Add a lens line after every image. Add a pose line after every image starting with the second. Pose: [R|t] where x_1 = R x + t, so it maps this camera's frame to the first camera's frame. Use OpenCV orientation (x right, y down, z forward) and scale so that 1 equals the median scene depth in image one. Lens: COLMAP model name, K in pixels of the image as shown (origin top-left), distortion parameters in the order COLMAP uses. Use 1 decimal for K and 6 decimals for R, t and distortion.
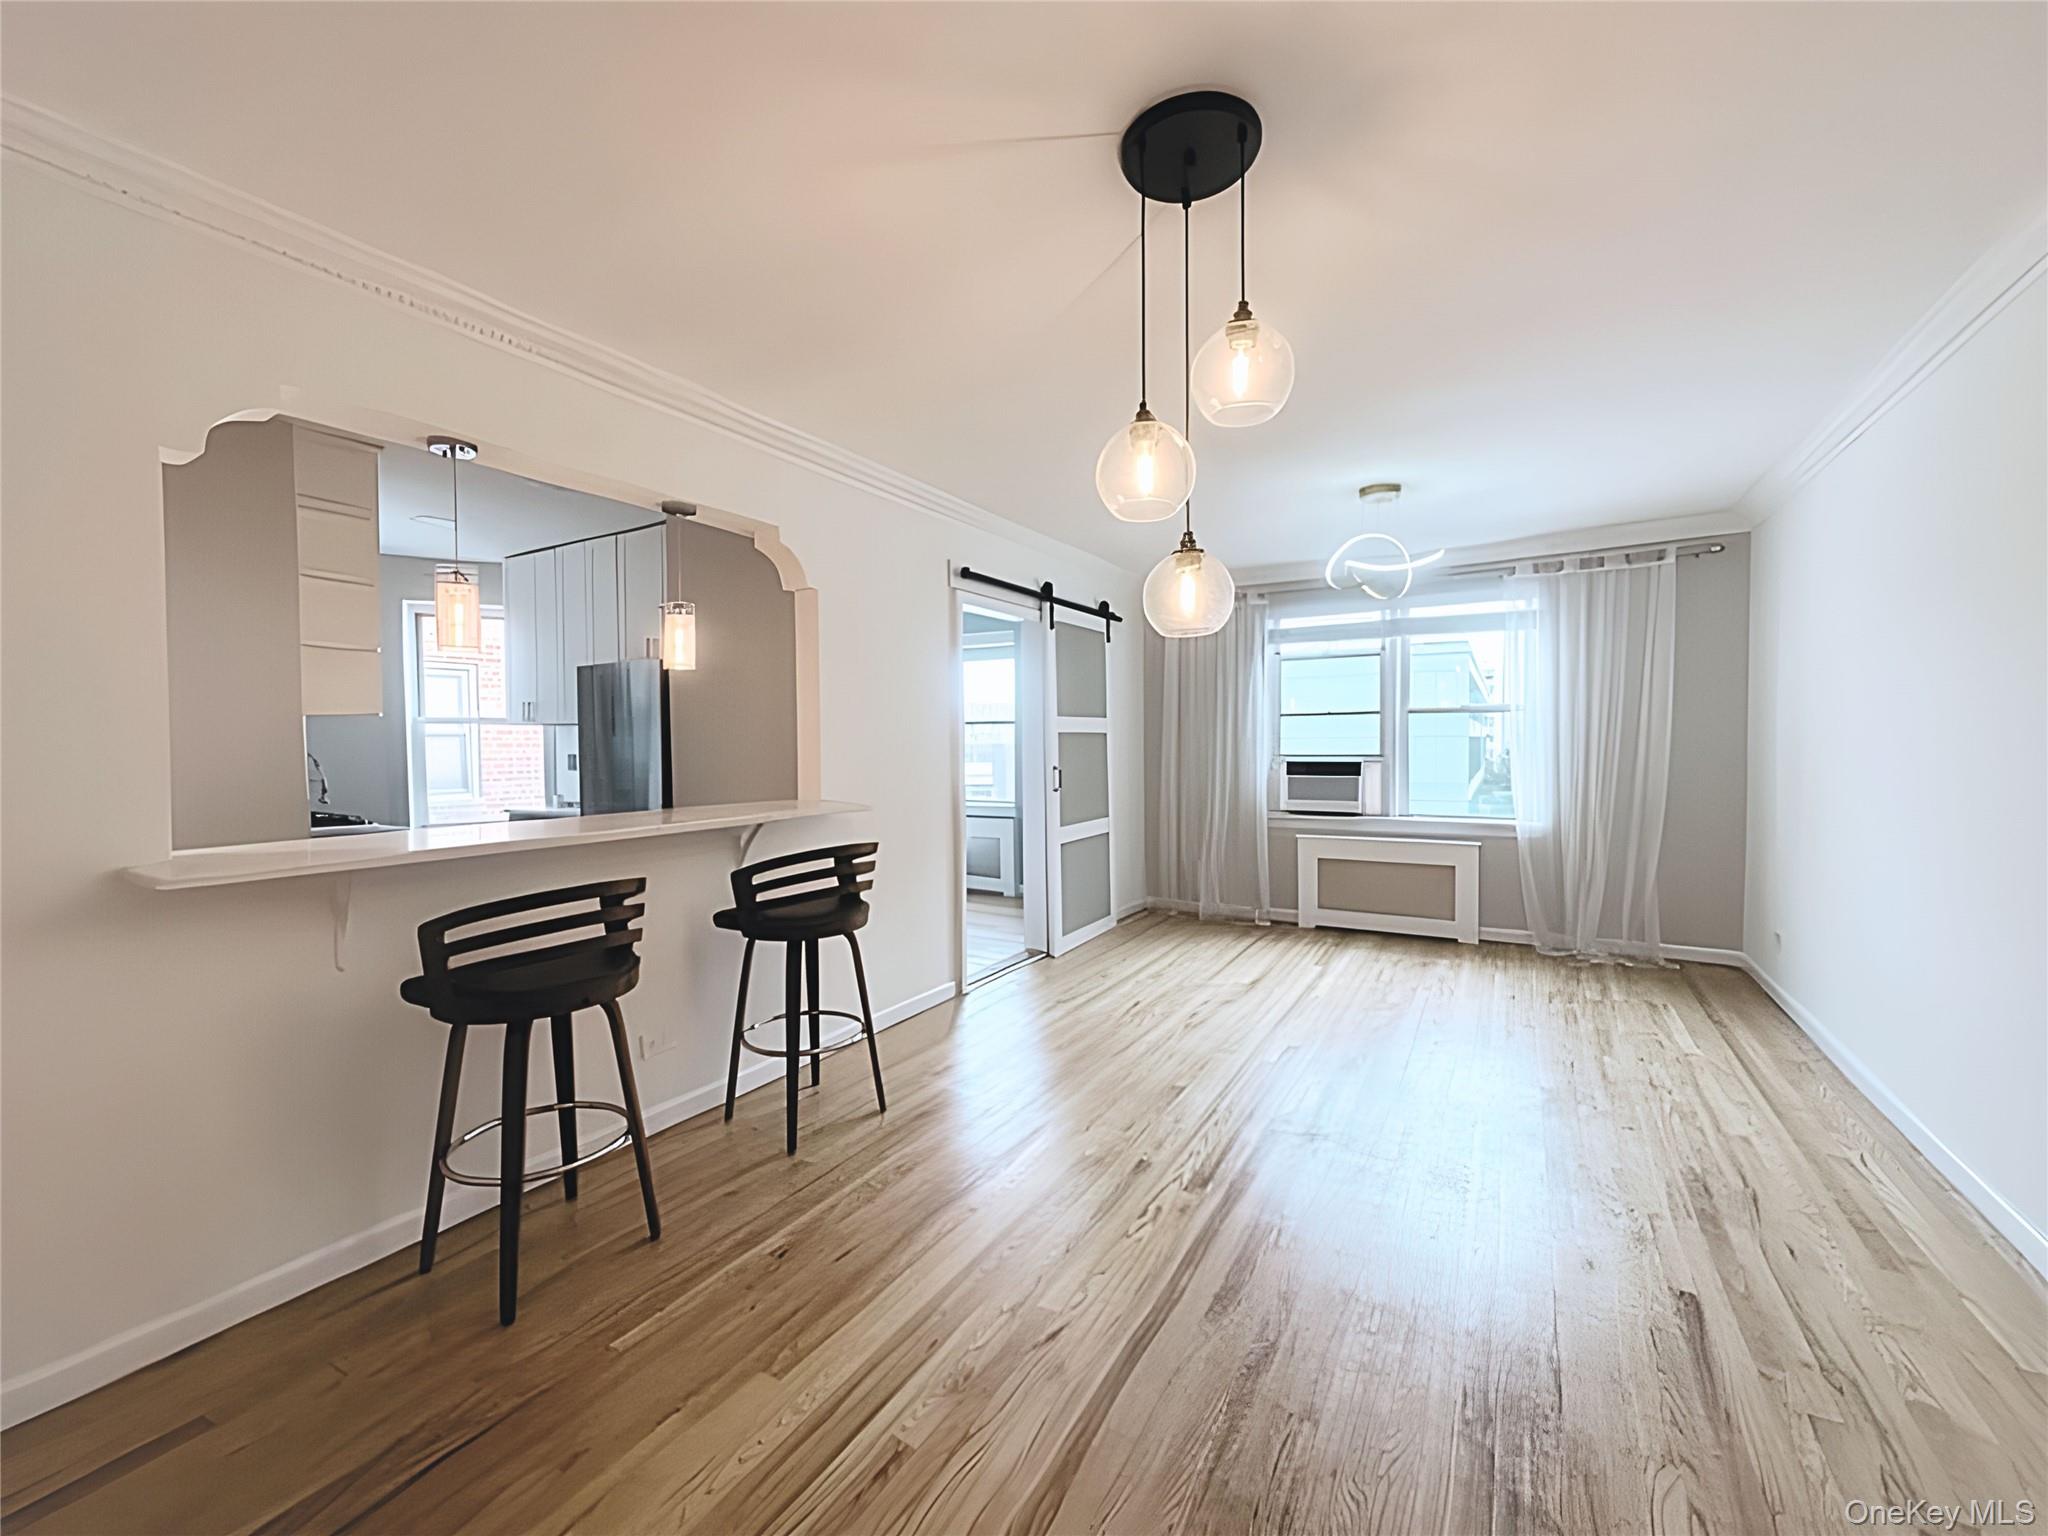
lens RADIAL K [[818.5, 0, 1024.0], [0, 818.5, 768.0], [0, 0, 1]] dist [-0.003412, -0.001050]
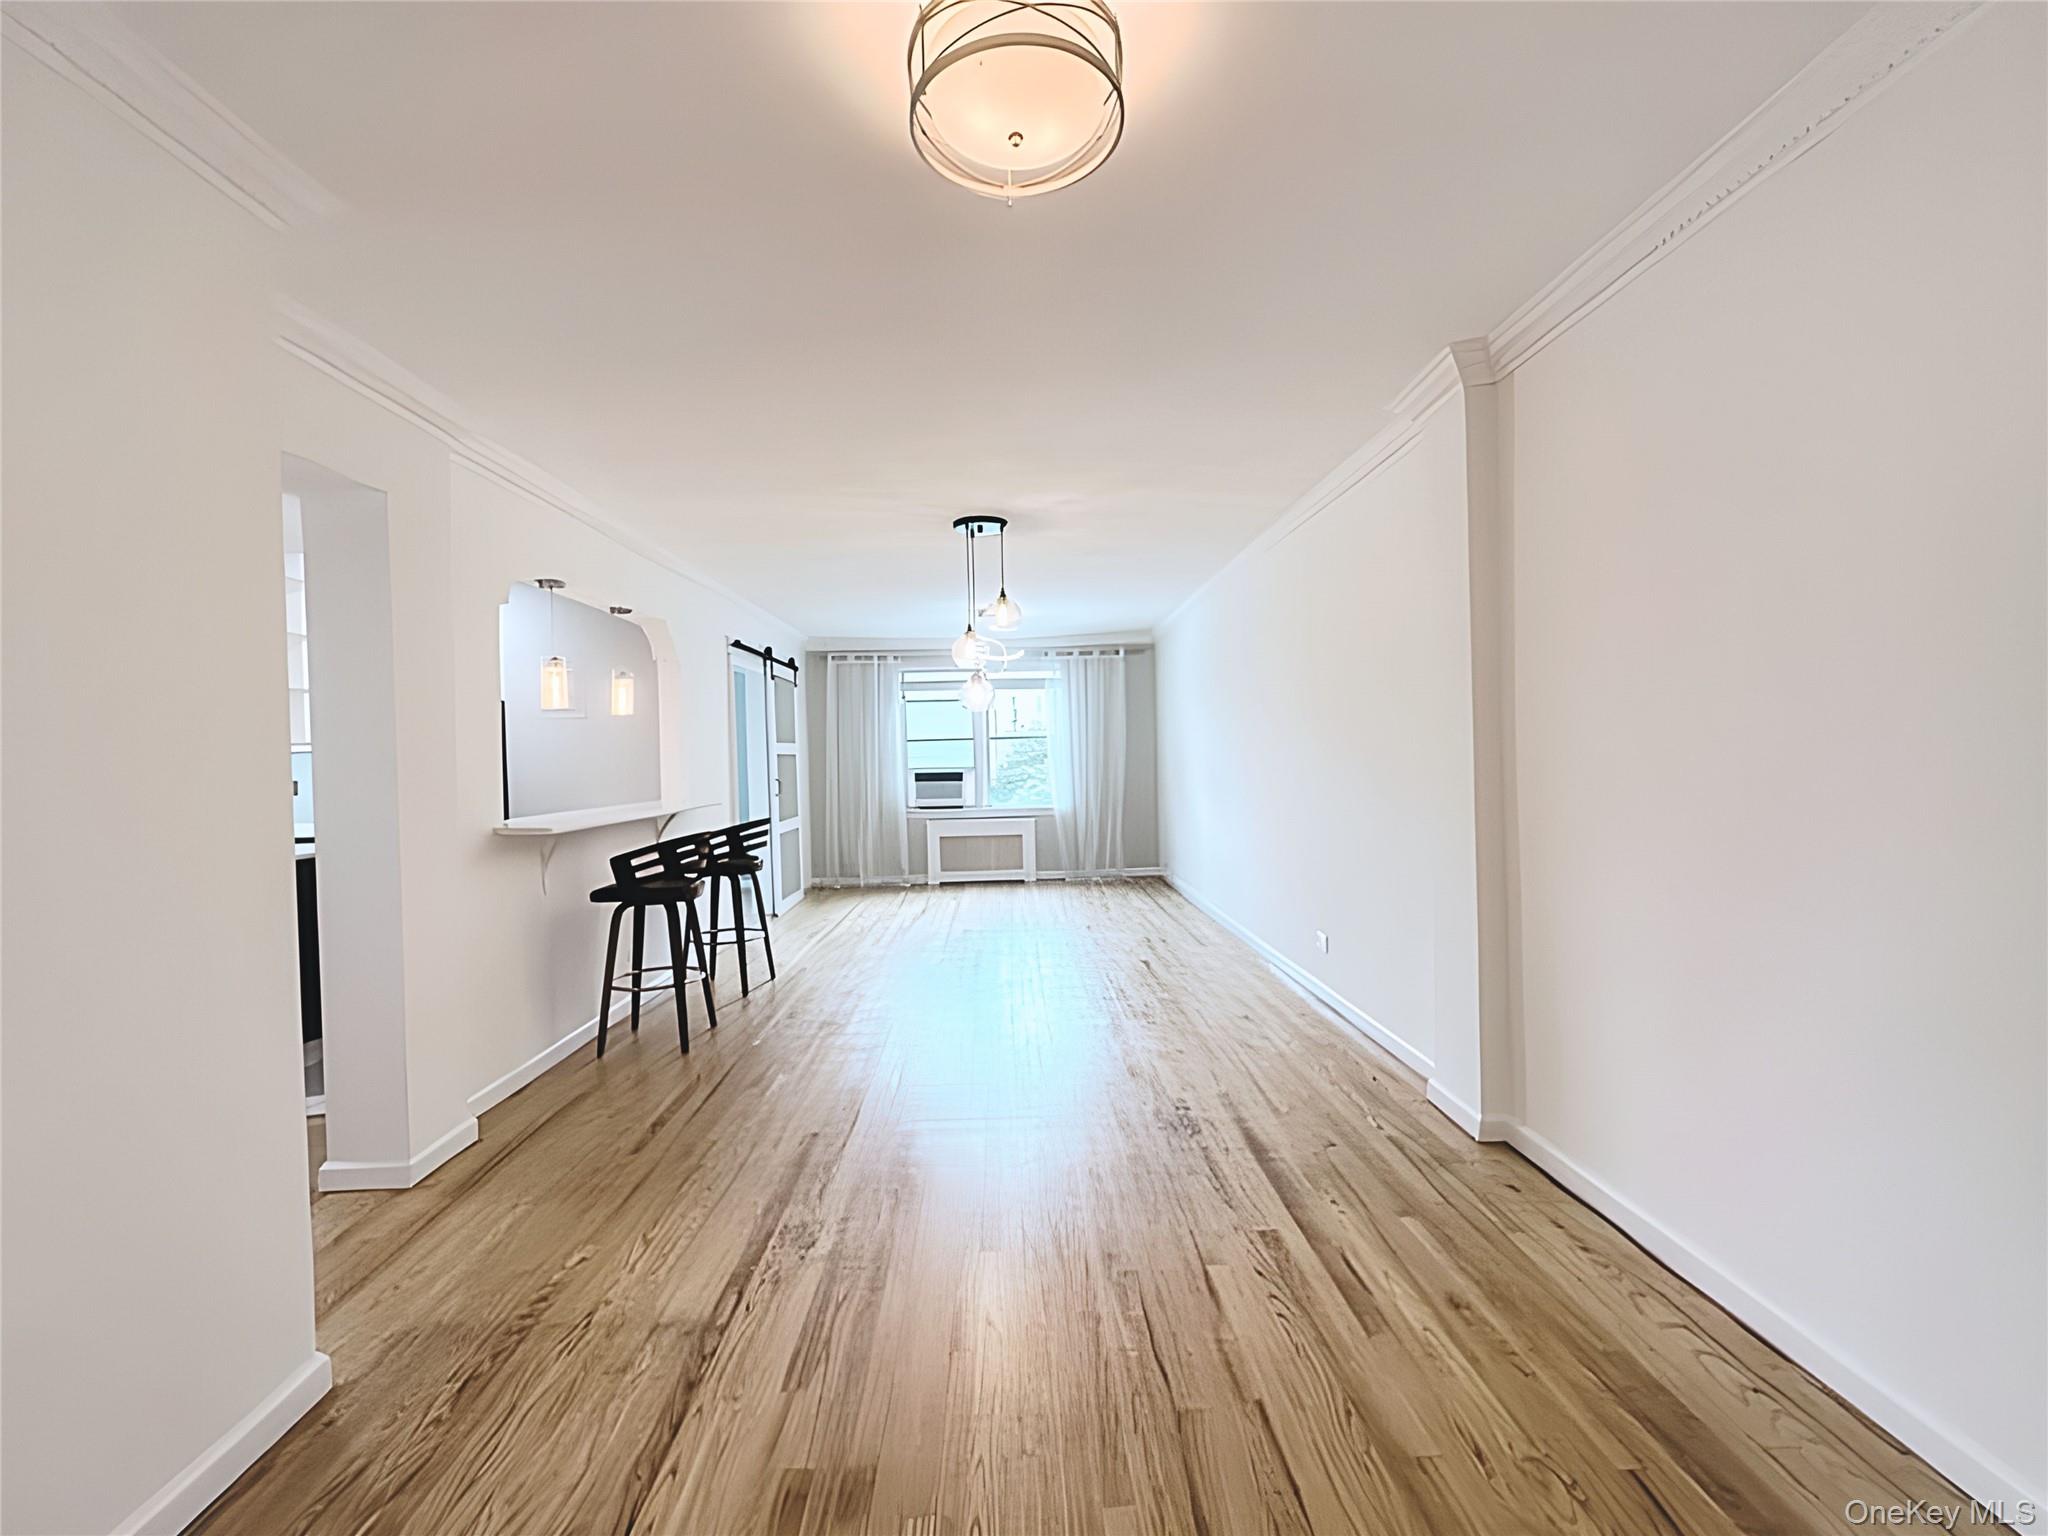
lens RADIAL K [[818.5, 0, 1024.0], [0, 818.5, 768.0], [0, 0, 1]] dist [-0.003412, -0.001050]
pose [[0.848226, -0.019466, 0.529277, -0.427206], [0.033273, 0.999309, -0.016571, 0.021025], [-0.528588, 0.031666, 0.848287, -0.499298]]
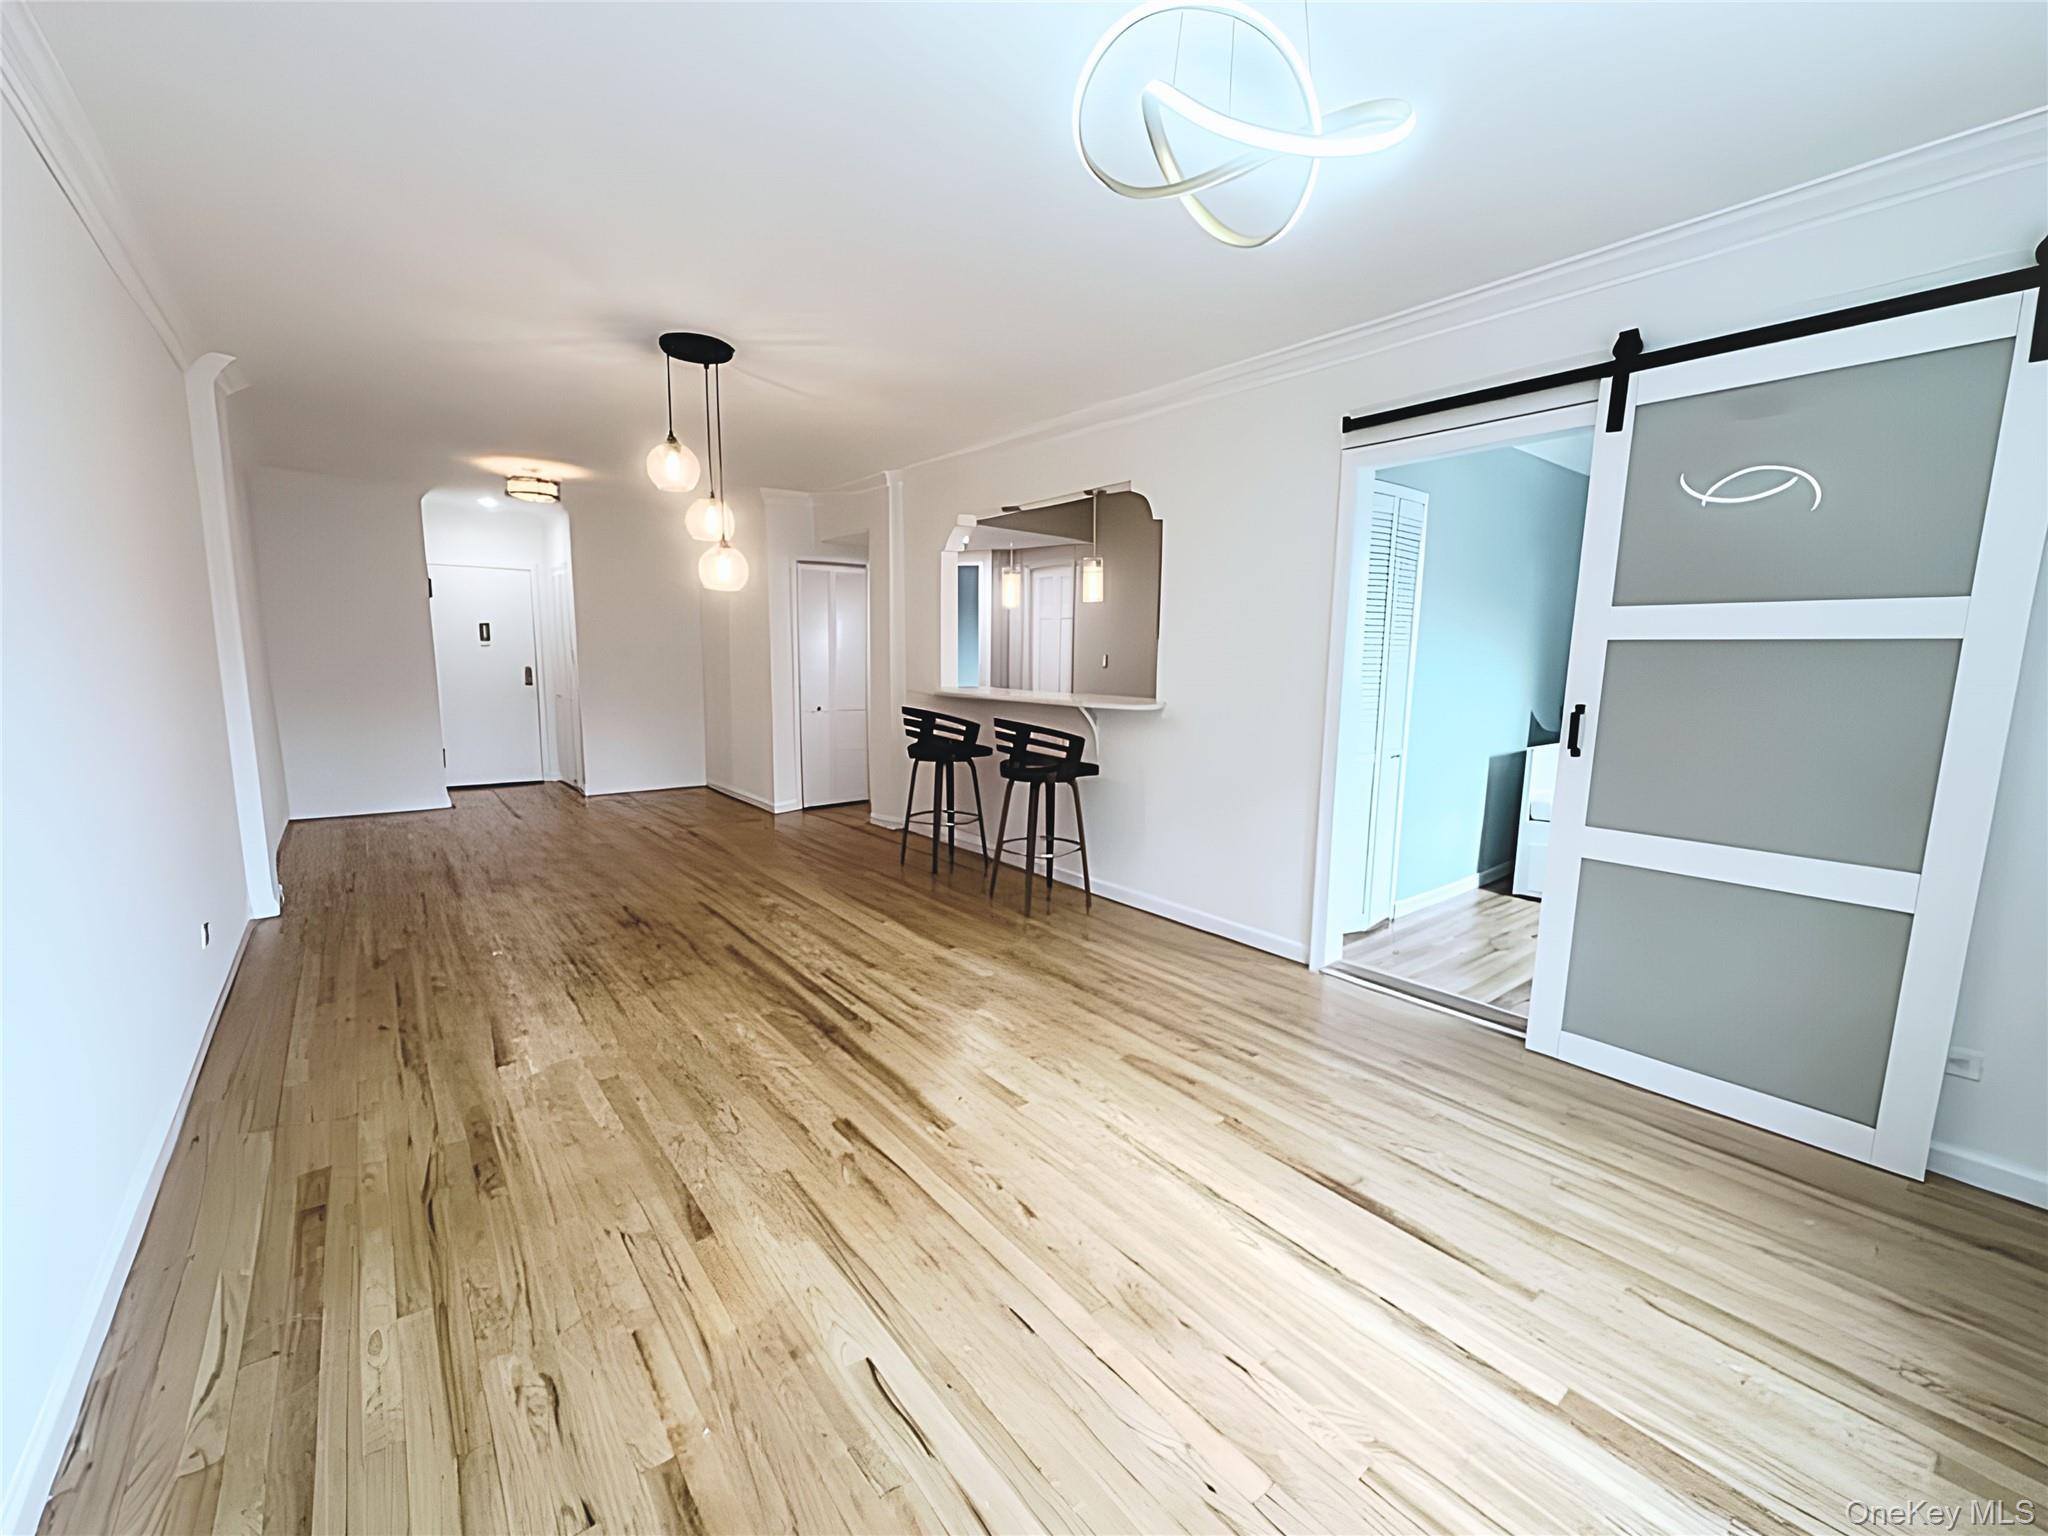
lens RADIAL K [[841.5, 0, 1024.0], [0, 841.5, 768.0], [0, 0, 1]] dist [-0.001607, -0.000213]
pose [[-0.353657, 0.137972, -0.925144, 0.822435], [-0.034294, 0.986484, 0.160229, -0.044861], [0.934746, 0.088393, -0.344145, 1.065867]]
